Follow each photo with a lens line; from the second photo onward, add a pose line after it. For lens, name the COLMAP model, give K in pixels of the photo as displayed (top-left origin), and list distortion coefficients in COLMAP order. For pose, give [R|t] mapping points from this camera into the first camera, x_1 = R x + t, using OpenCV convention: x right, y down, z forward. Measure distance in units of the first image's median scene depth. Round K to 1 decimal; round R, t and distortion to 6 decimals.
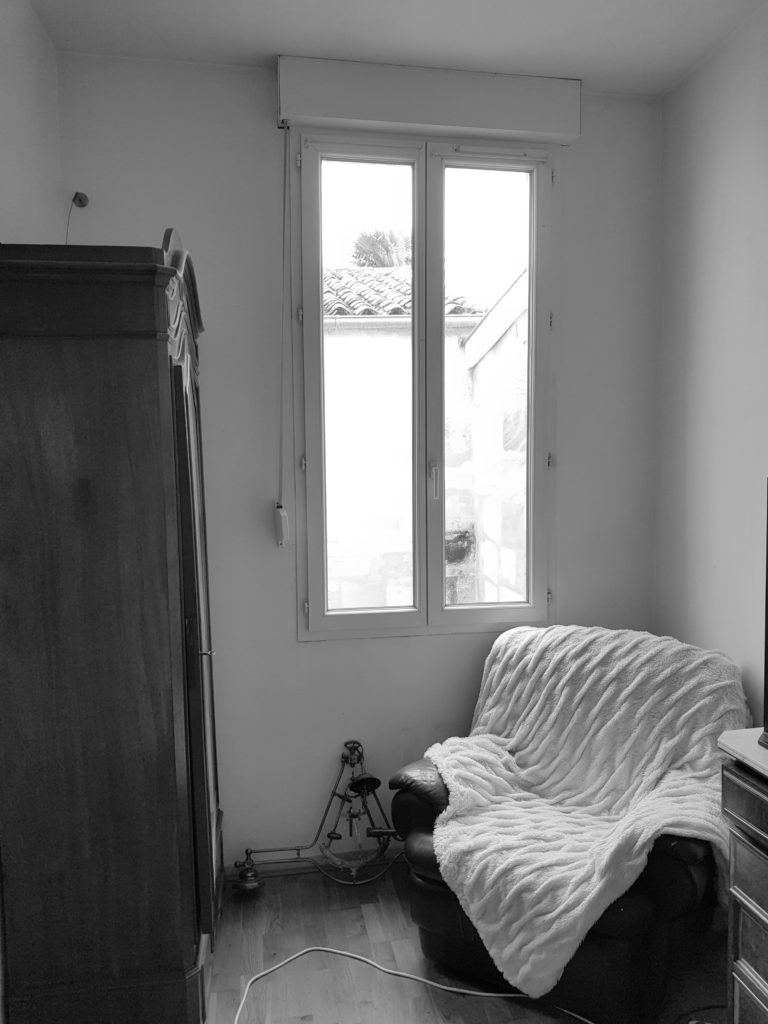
lens RADIAL K [[831.6, 0, 384.0], [0, 831.6, 512.0], [0, 0, 1]] dist [0.085728, -0.165197]
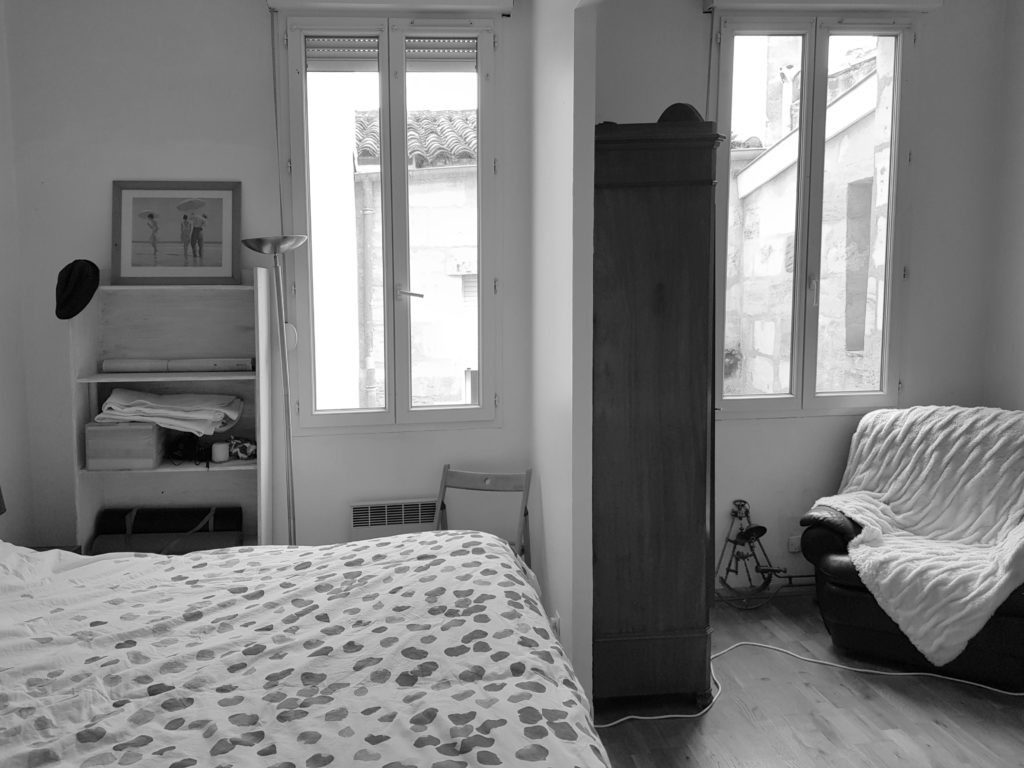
lens RADIAL K [[807.3, 0, 512.0], [0, 807.3, 384.0], [0, 0, 1]] dist [0.004555, -0.011397]
pose [[0.995565, -0.005851, -0.093895, -0.309325], [0.010715, 0.998622, 0.051383, 0.037960], [0.093465, -0.052162, 0.994255, -0.274747]]
